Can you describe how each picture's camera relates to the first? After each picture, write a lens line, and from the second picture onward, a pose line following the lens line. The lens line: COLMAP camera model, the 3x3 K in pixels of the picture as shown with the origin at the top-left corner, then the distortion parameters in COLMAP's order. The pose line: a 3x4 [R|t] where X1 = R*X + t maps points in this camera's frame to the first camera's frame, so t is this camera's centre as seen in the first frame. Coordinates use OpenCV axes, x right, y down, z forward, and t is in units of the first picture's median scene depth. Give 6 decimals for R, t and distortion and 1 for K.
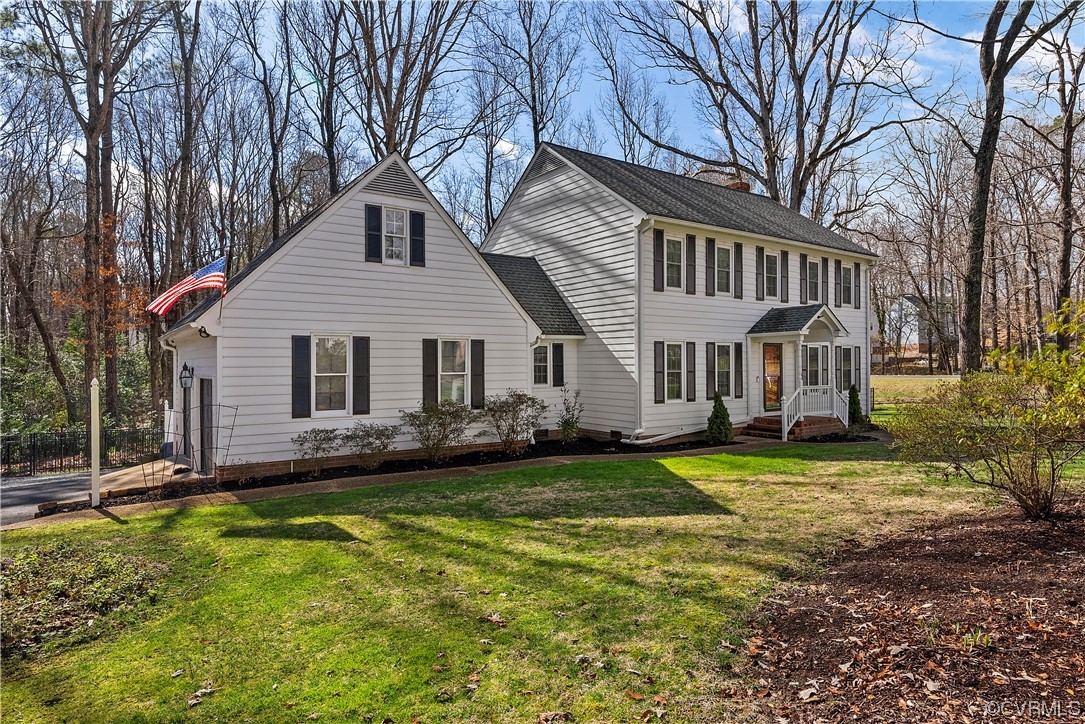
lens RADIAL K [[641.0, 0, 542.5], [0, 641.0, 362.0], [0, 0, 1]] dist [-0.001760, 0.001453]
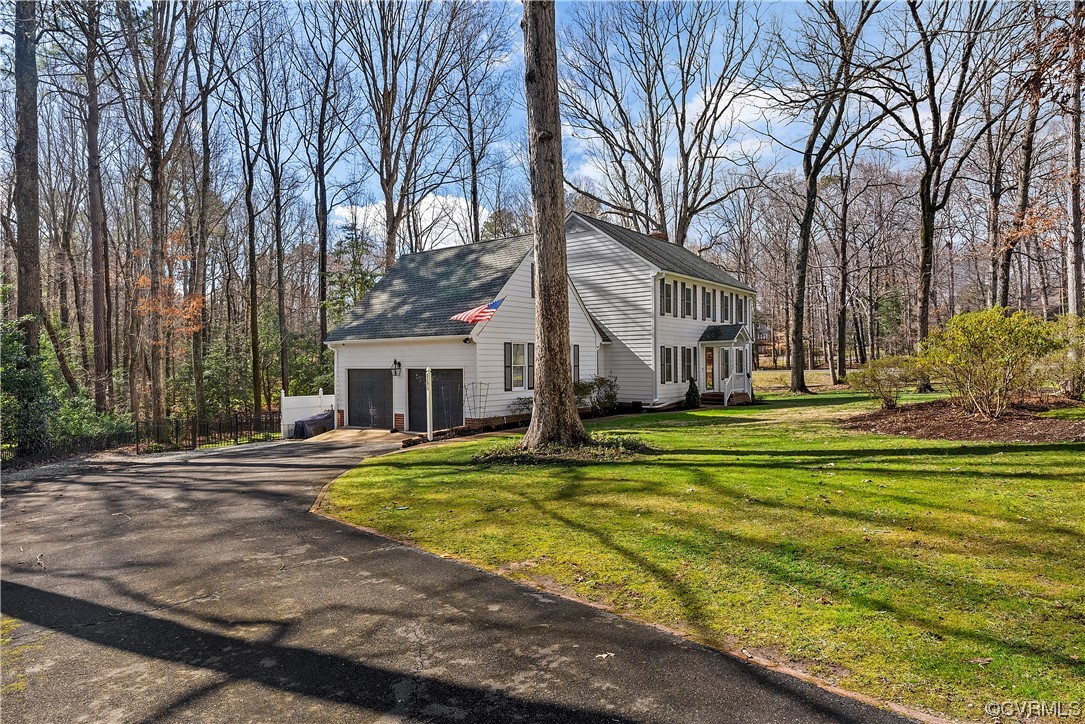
lens RADIAL K [[654.9, 0, 542.5], [0, 654.9, 362.0], [0, 0, 1]] dist [-0.000168, -0.000280]
pose [[0.956104, -0.002076, 0.293021, -0.535104], [0.002286, 0.999997, -0.000374, 0.007594], [-0.293019, 0.001027, 0.956106, -0.454679]]
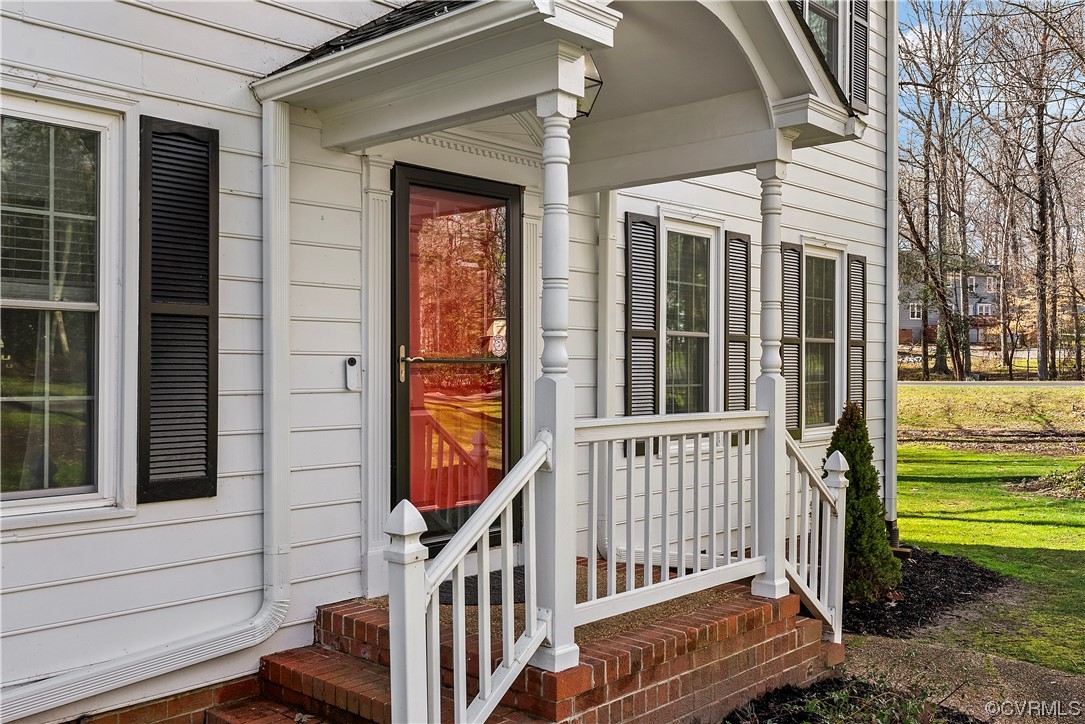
lens RADIAL K [[982.0, 0, 542.5], [0, 982.0, 362.0], [0, 0, 1]] dist [0.000046, 0.001306]
pose [[0.980013, 0.007581, 0.198789, 0.336872], [-0.007503, 0.999971, -0.001148, 0.023957], [-0.198792, -0.000367, 0.980042, 0.745833]]
